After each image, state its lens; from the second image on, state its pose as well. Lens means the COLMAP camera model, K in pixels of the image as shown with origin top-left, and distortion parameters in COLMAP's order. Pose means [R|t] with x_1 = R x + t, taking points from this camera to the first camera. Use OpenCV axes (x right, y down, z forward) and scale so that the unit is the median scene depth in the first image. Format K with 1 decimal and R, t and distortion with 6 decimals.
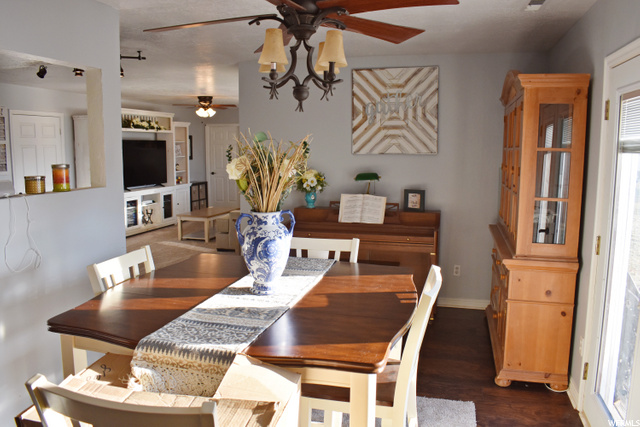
lens RADIAL K [[516.4, 0, 316.4], [0, 516.4, 214.3], [0, 0, 1]] dist [-0.079944, 0.007270]
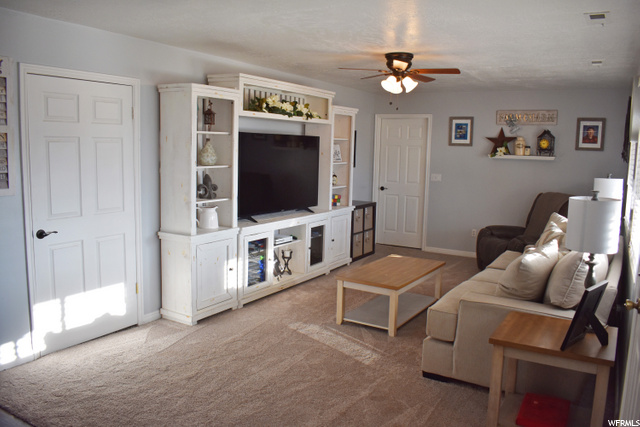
lens RADIAL K [[516.4, 0, 321.8], [0, 516.4, 211.8], [0, 0, 1]] dist [-0.079944, 0.007270]
pose [[0.967485, 0.053576, -0.247189, -0.141230], [-0.055466, 0.998460, -0.000682, -0.056870], [0.246772, 0.014371, 0.968967, 0.427544]]
